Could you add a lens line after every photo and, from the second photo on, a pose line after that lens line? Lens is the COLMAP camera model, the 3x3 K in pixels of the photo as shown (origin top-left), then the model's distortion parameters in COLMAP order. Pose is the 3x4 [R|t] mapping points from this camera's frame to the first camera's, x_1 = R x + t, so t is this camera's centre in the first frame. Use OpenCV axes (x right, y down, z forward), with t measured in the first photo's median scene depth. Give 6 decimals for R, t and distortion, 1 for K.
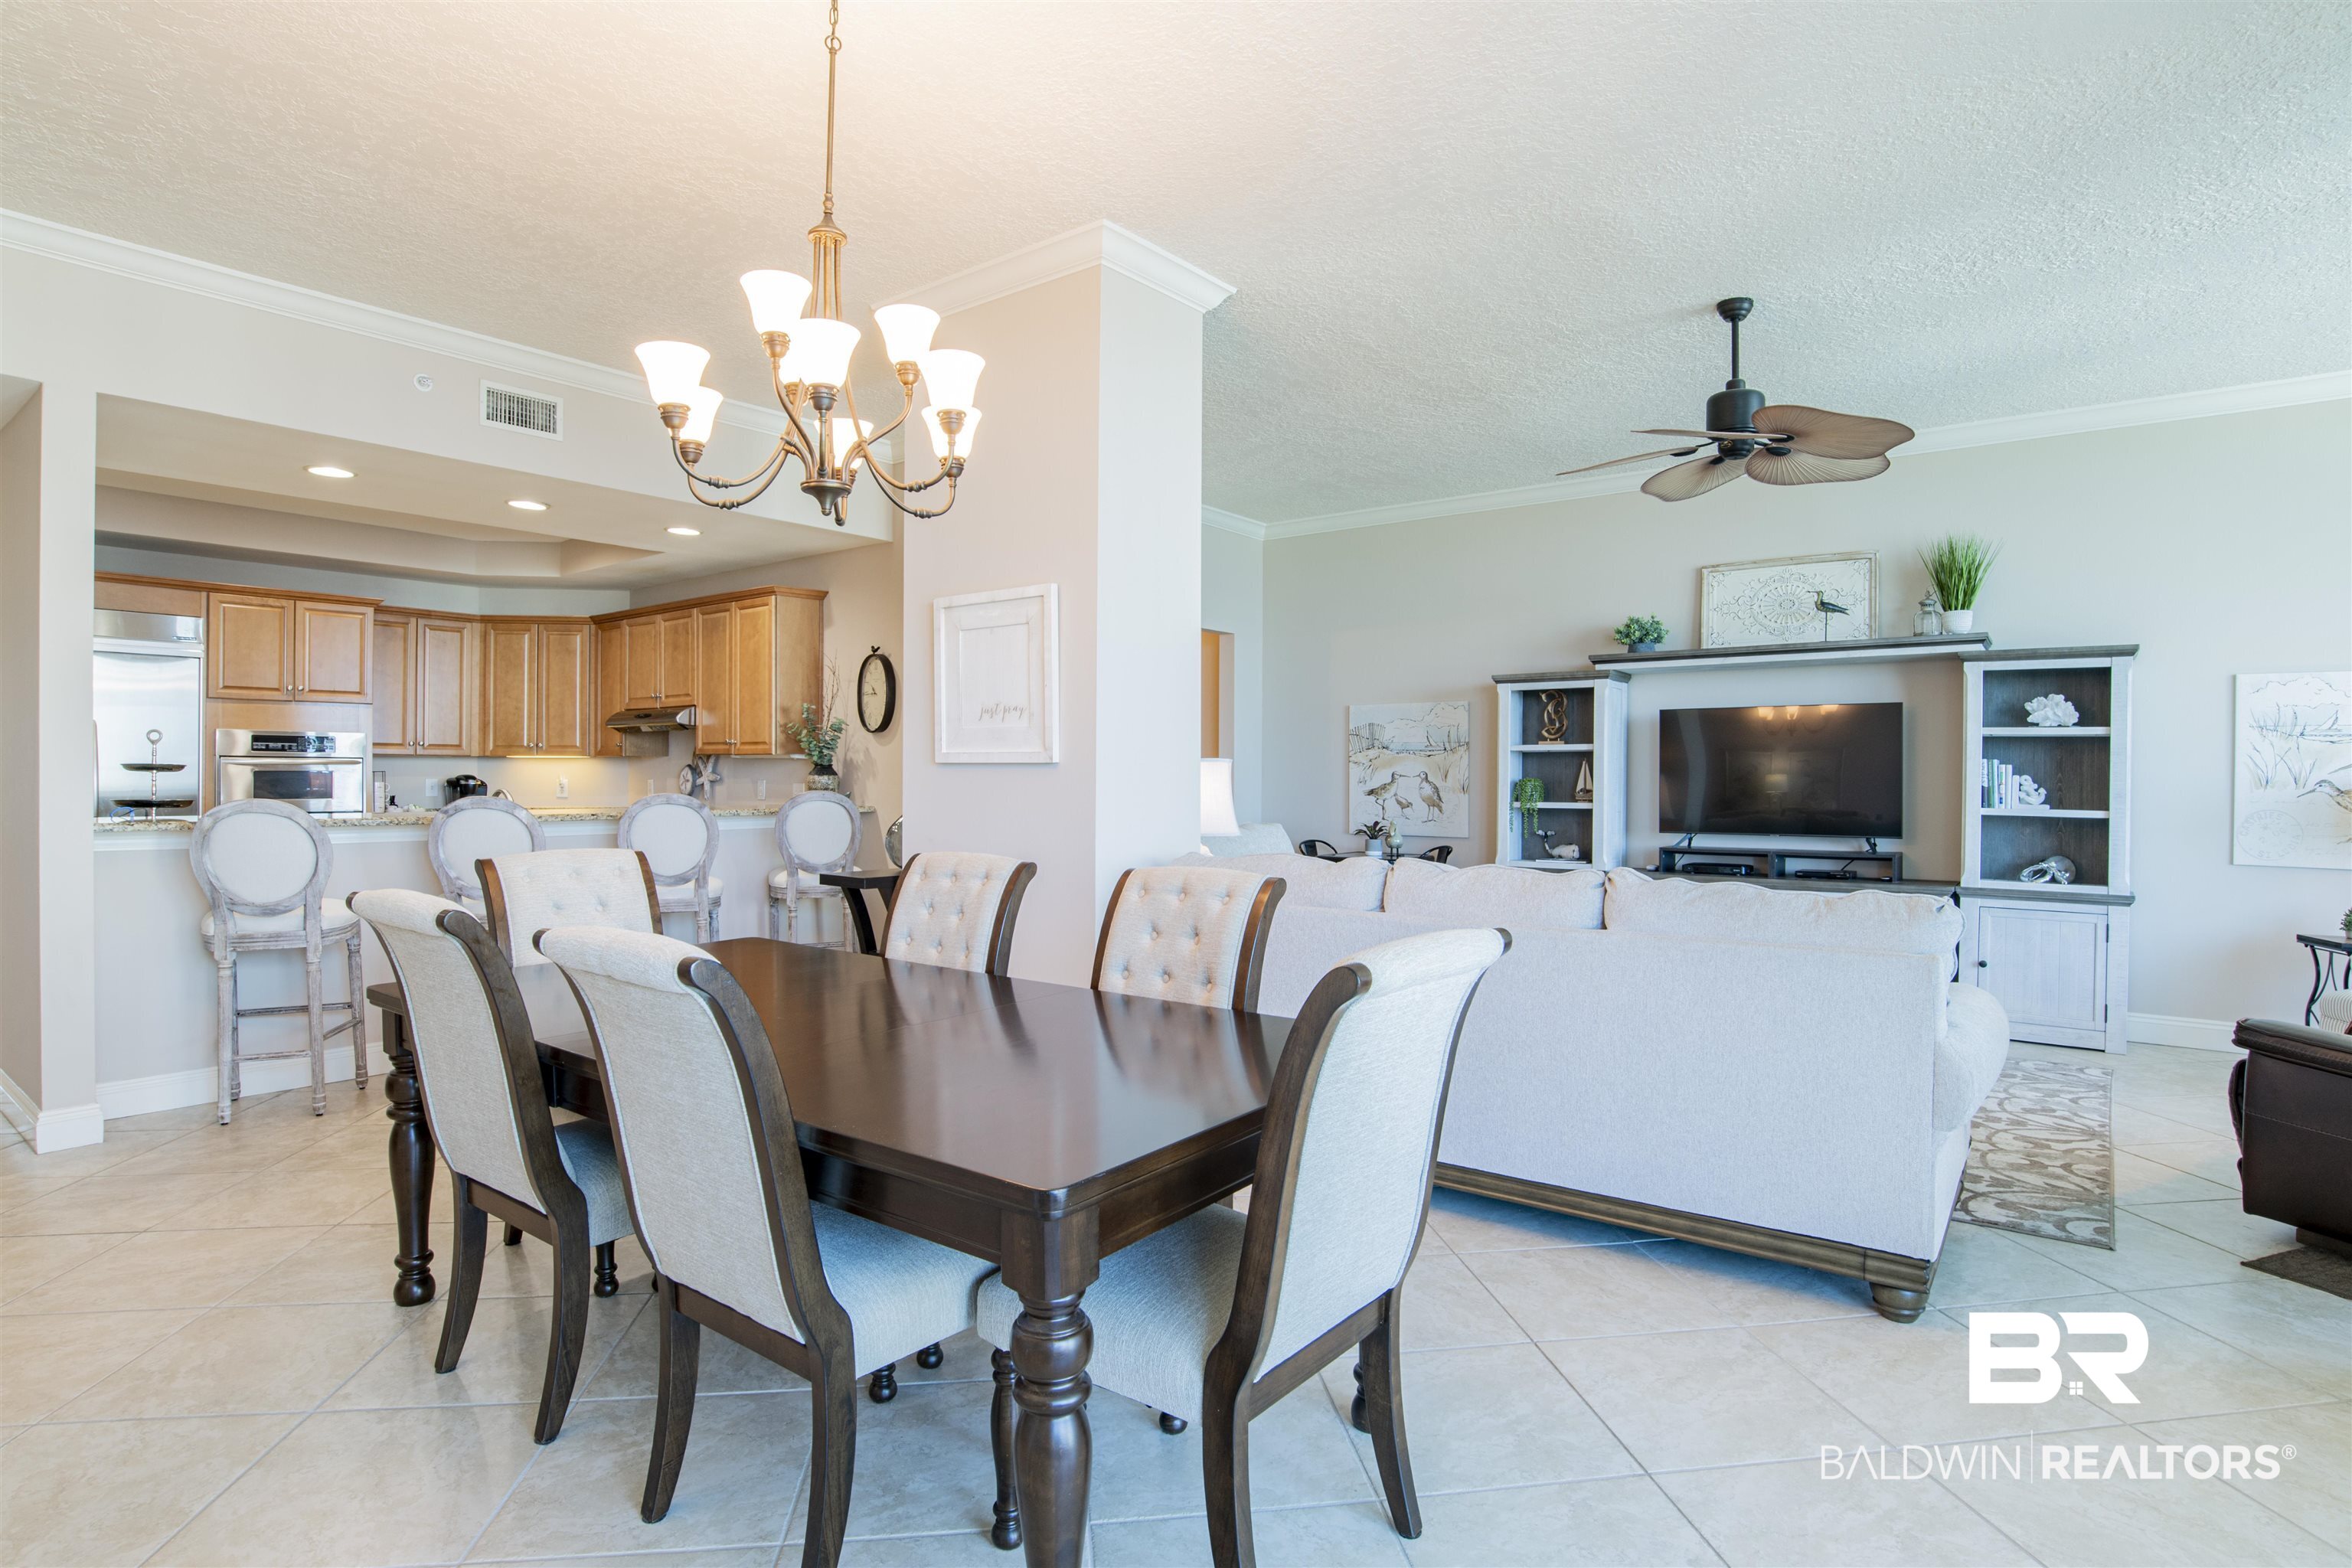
lens RADIAL K [[1225.5, 0, 1180.8], [0, 1225.5, 776.5], [0, 0, 1]] dist [-0.055705, 0.019854]
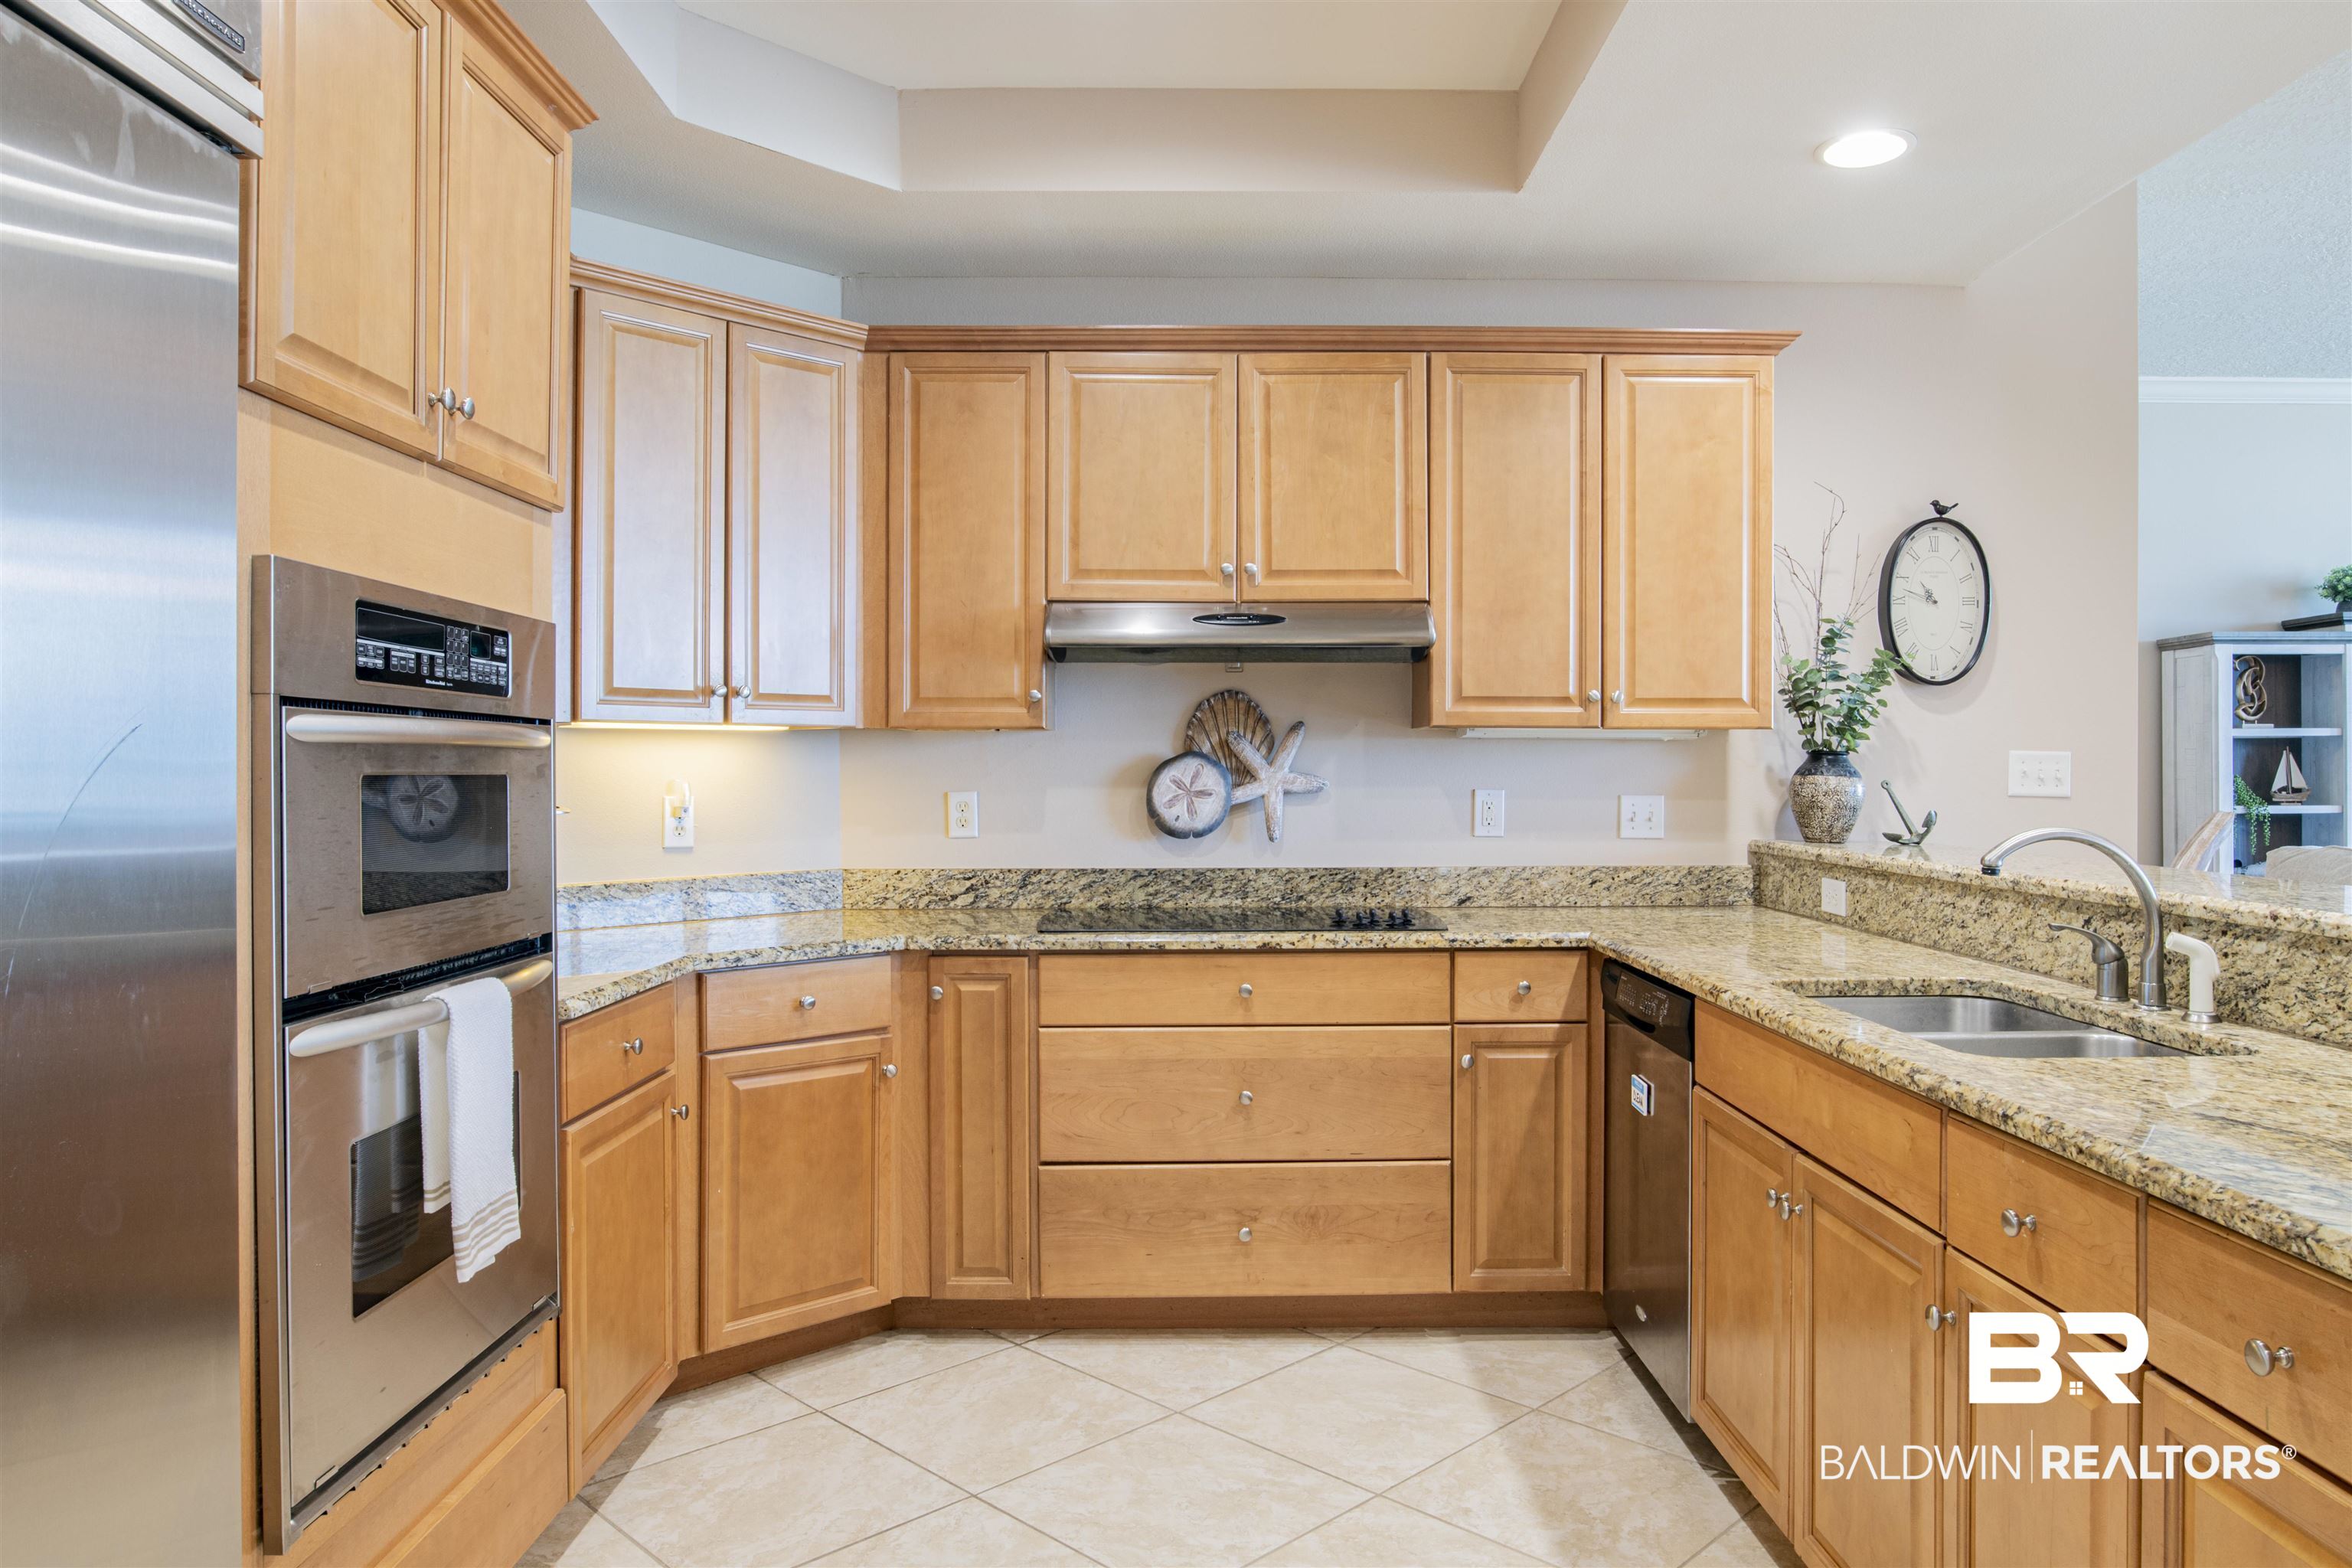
lens RADIAL K [[1594.0, 0, 1162.5], [0, 1594.0, 767.4], [0, 0, 1]] dist [-0.049768, -0.002839]
pose [[0.785969, -0.002861, 0.618259, -0.836818], [0.003415, 0.999994, 0.000285, -0.005457], [-0.618256, 0.001888, 0.785974, 0.693201]]
